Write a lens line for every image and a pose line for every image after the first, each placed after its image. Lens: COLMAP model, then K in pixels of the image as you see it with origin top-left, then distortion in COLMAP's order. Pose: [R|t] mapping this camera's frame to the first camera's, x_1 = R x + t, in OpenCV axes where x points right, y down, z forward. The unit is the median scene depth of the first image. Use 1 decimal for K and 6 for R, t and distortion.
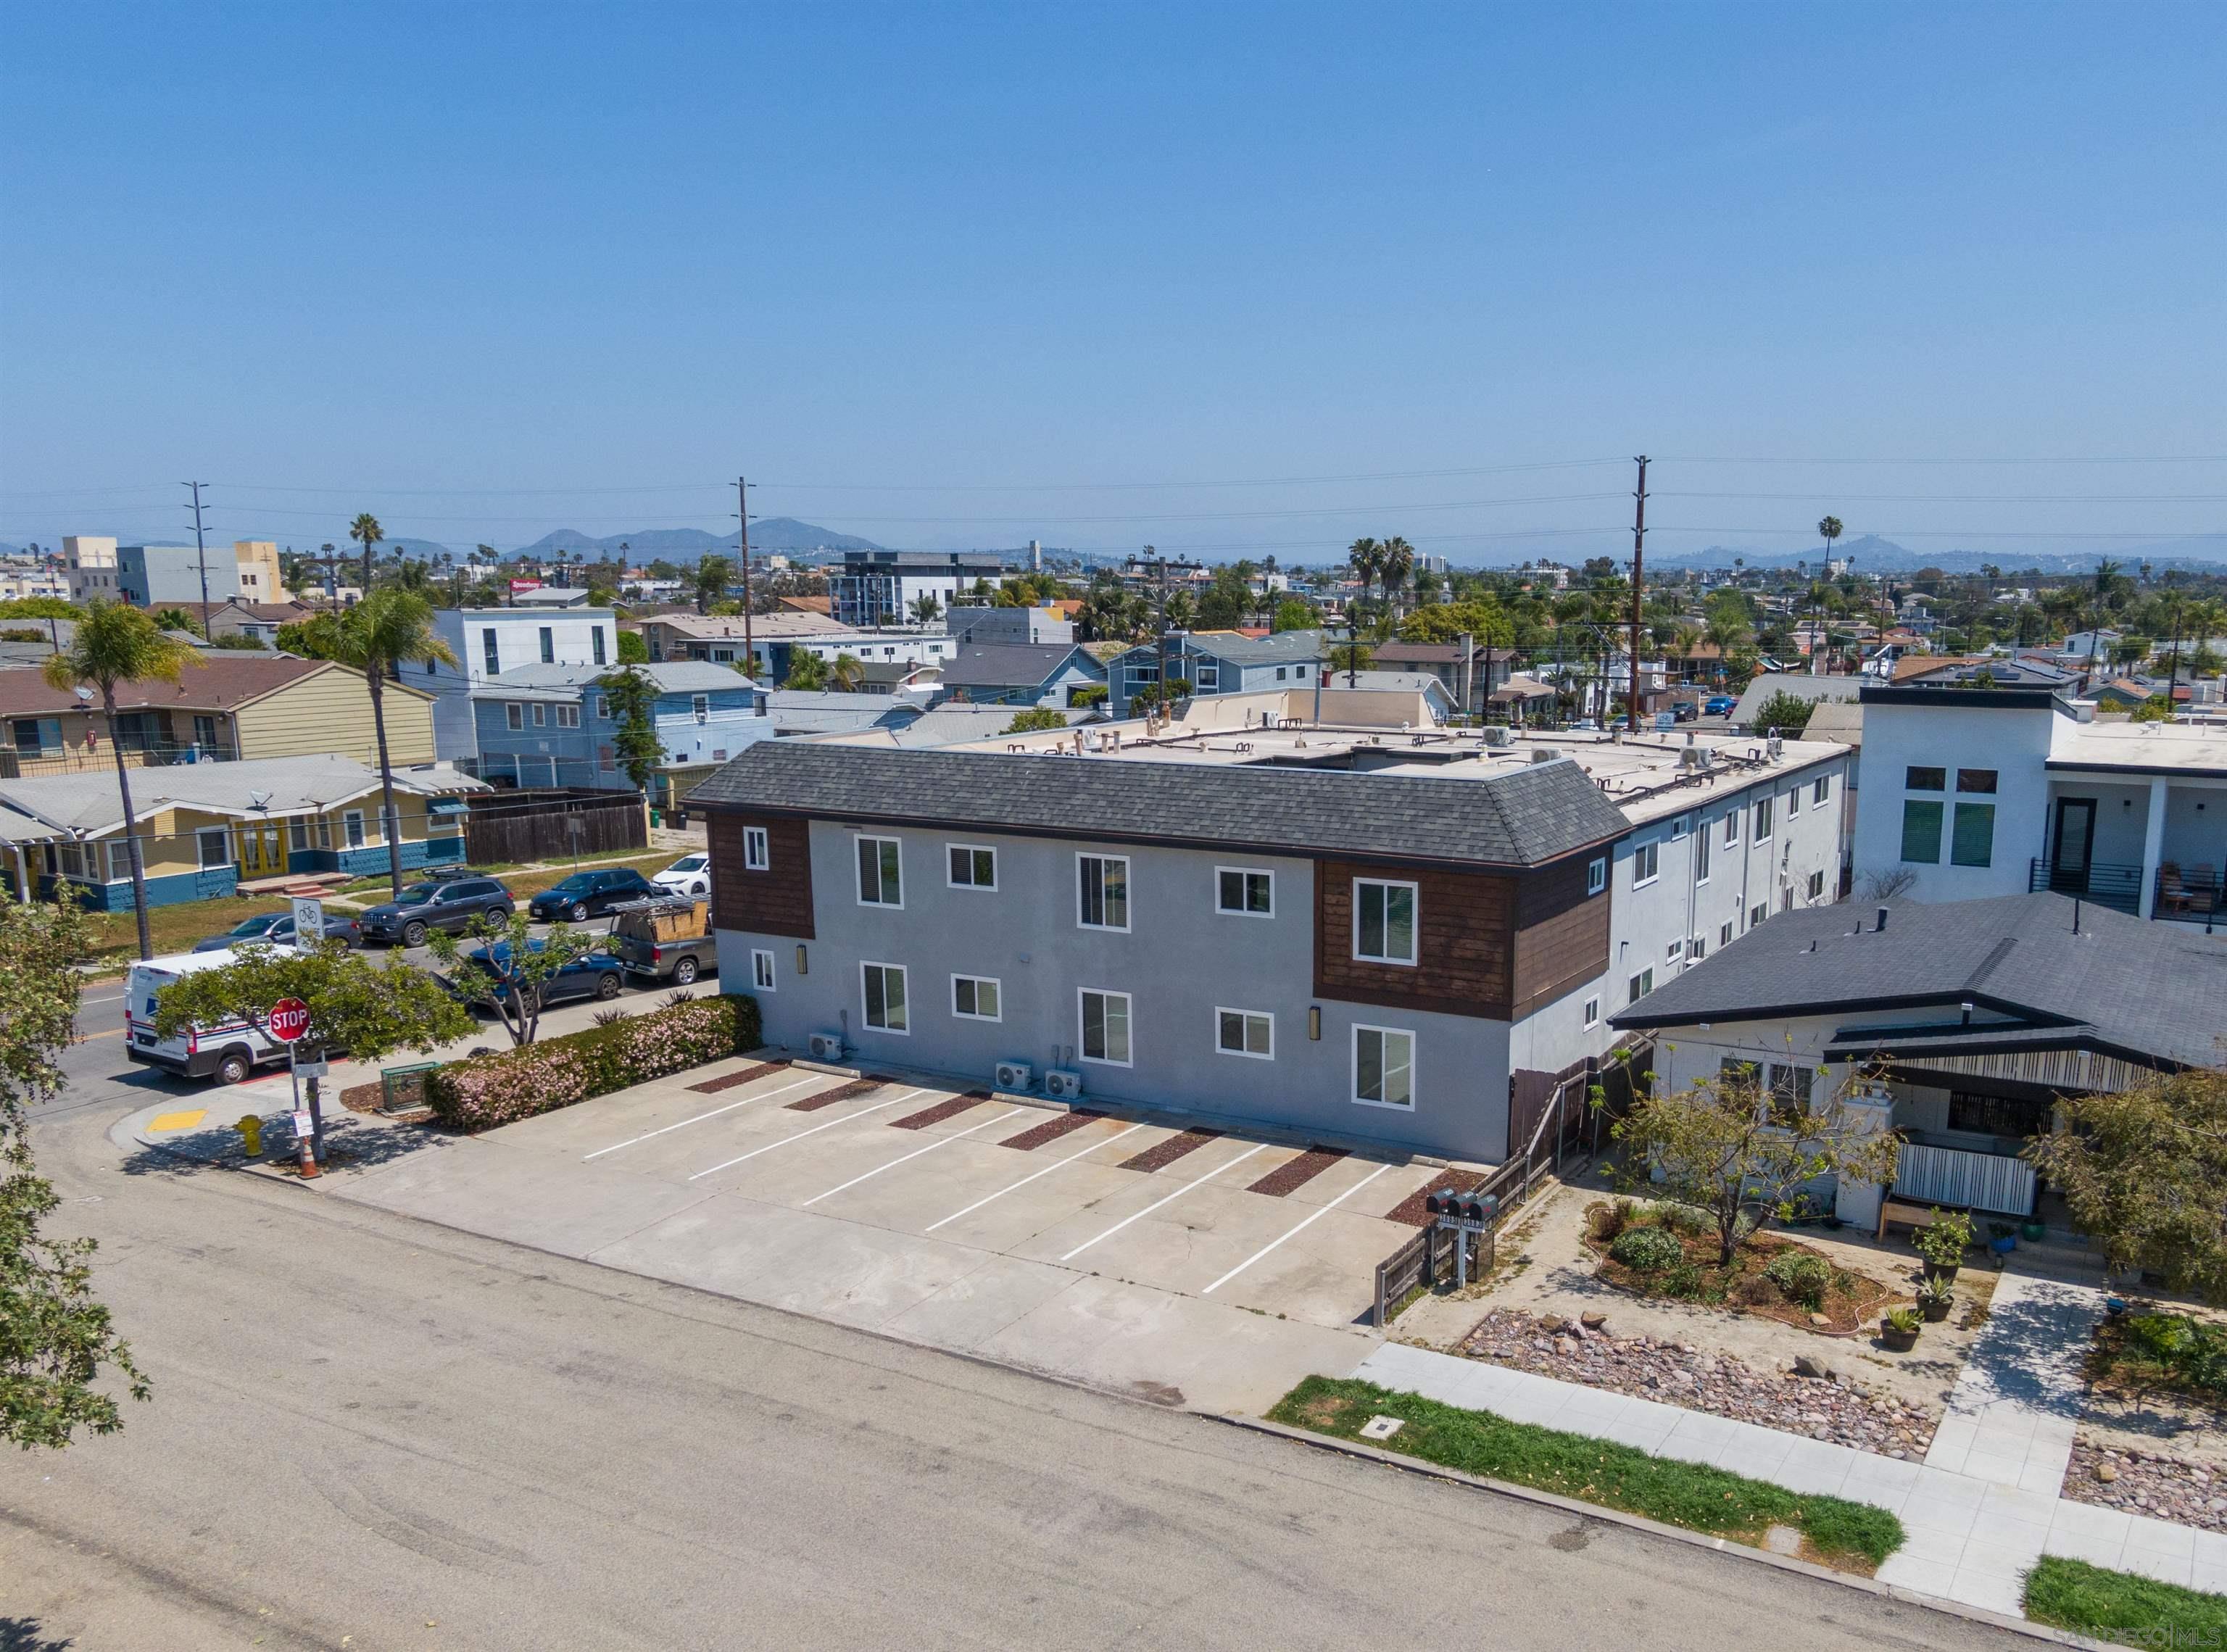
lens RADIAL K [[2192.8, 0, 986.3], [0, 2192.8, 953.1], [0, 0, 1]] dist [0.046939, -0.005839]
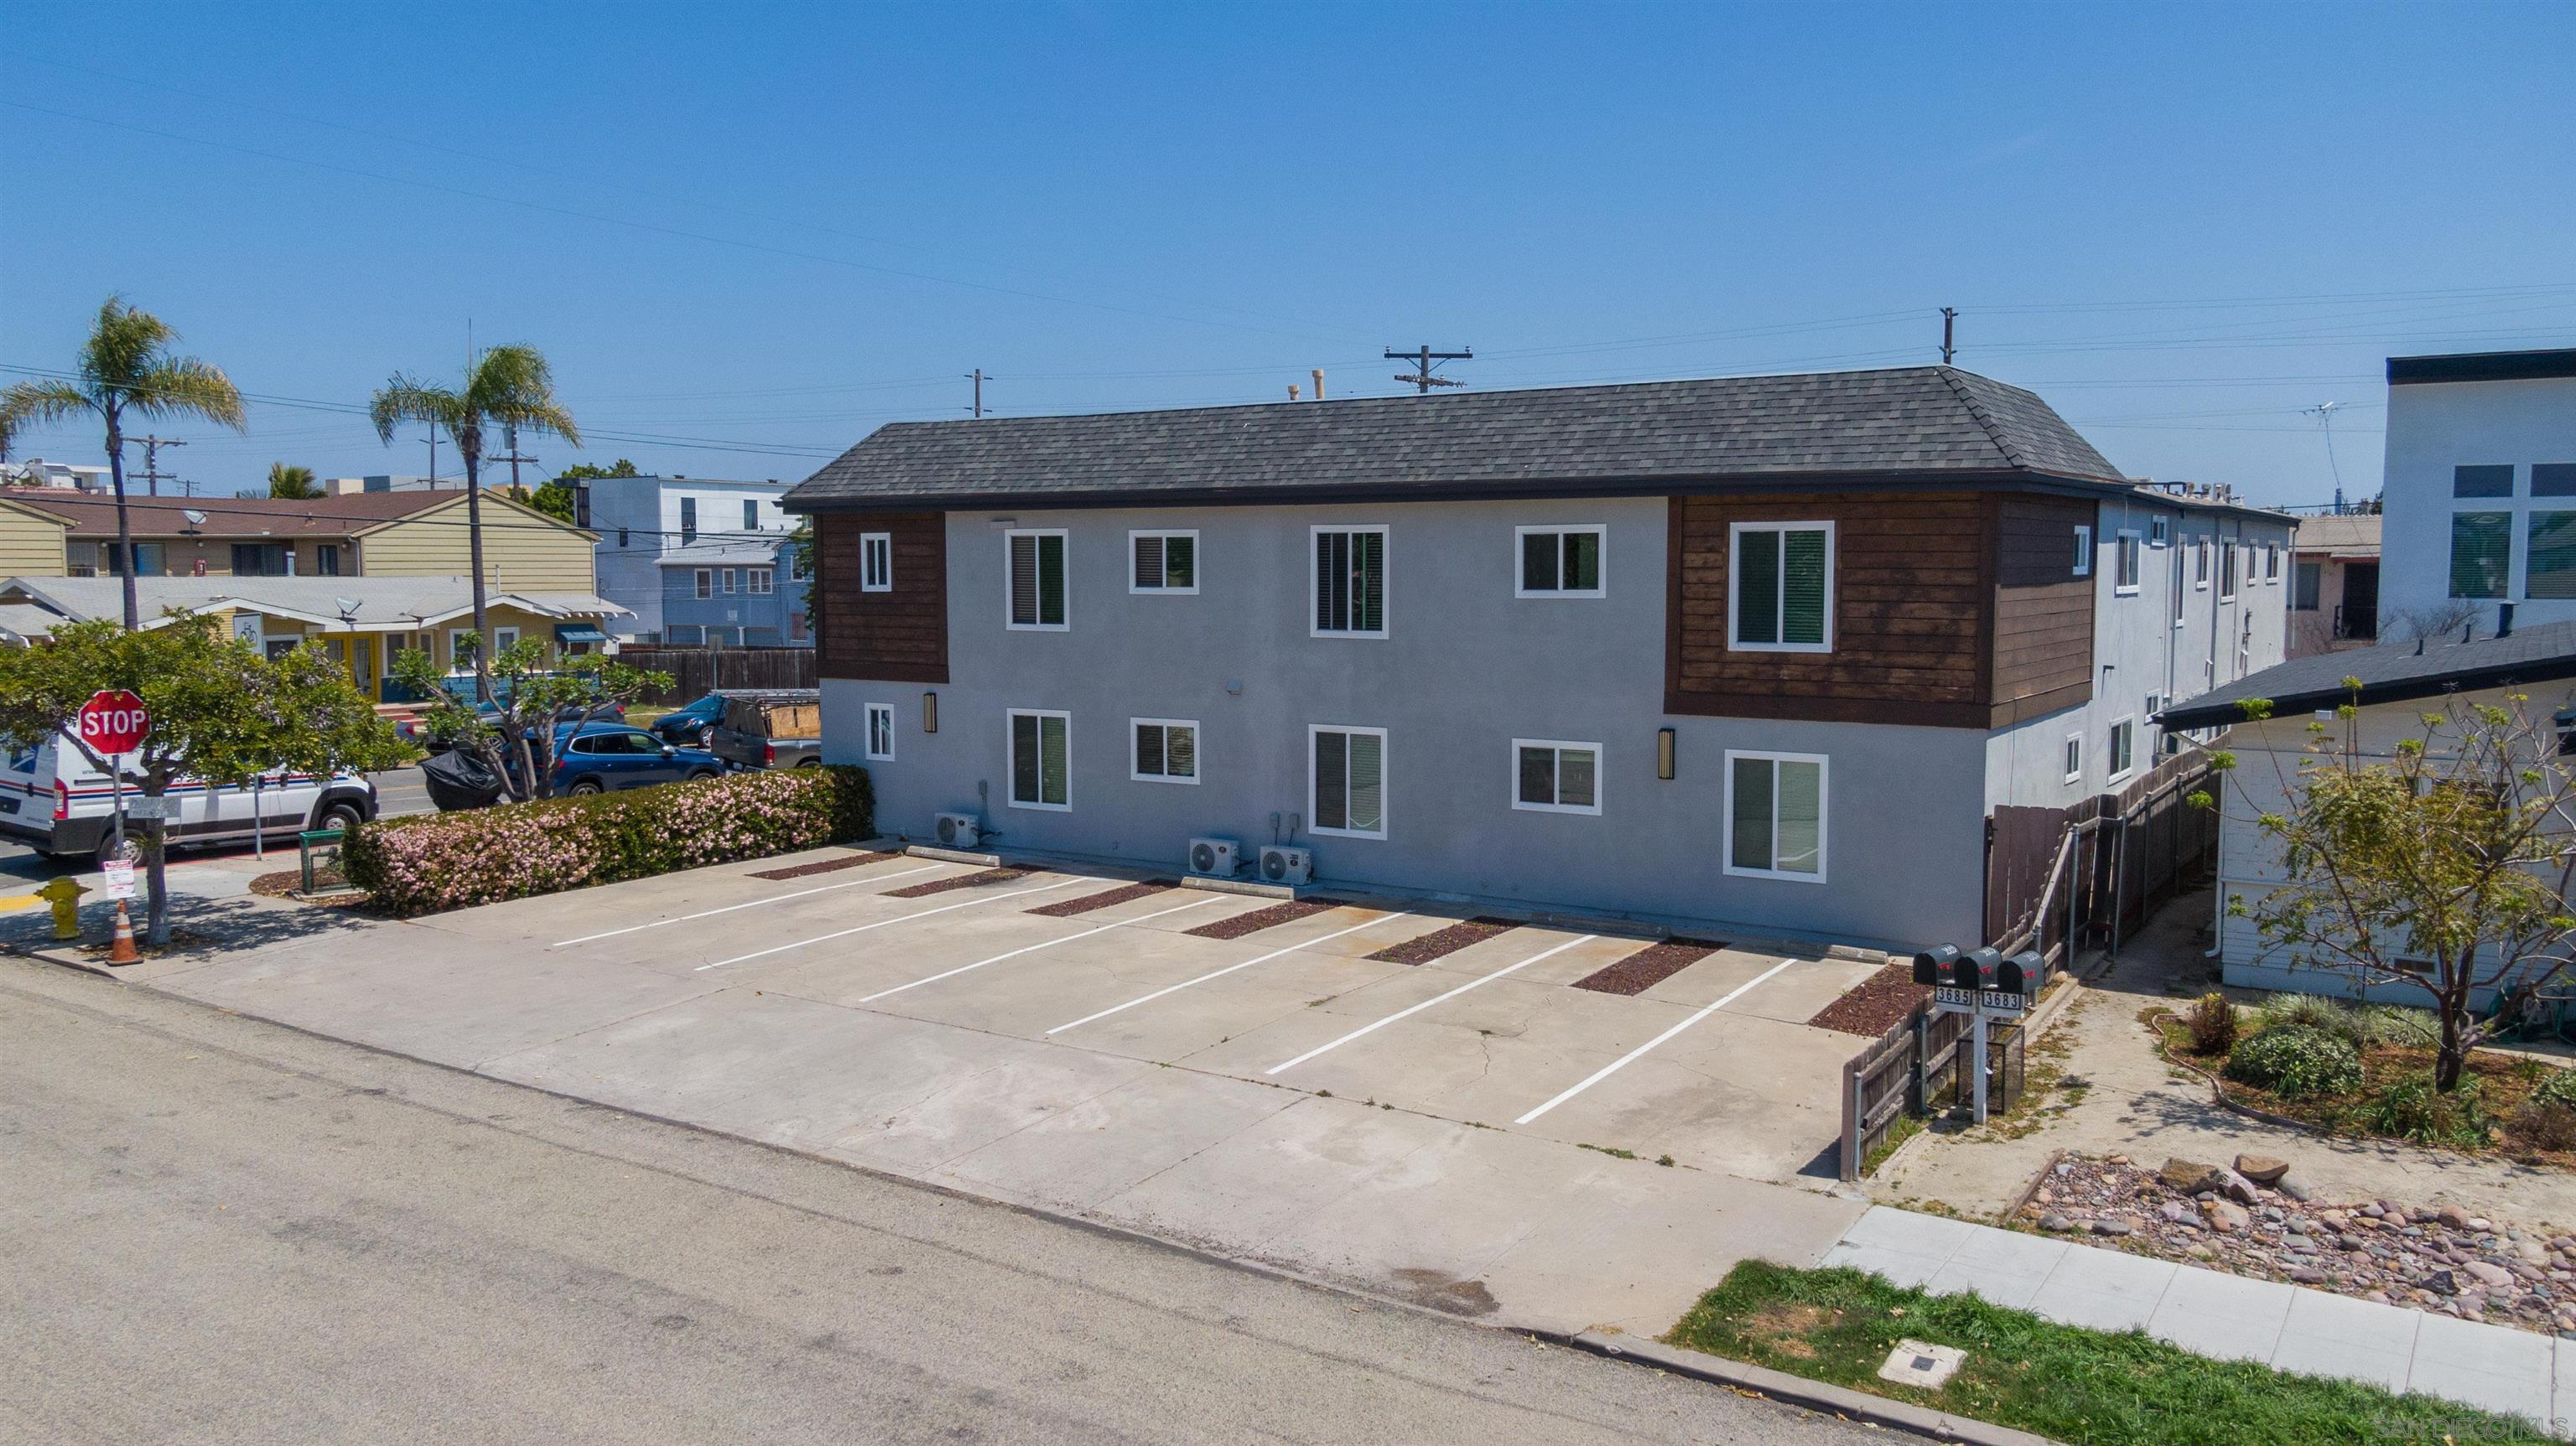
lens RADIAL K [[1954.1, 0, 1288.0], [0, 1954.1, 723.0], [0, 0, 1]] dist [0.042860, -0.066201]
pose [[0.999404, 0.026606, 0.021987, 0.023423], [-0.023596, 0.991579, -0.127334, 0.102650], [-0.025189, 0.126740, 0.991616, 0.428449]]
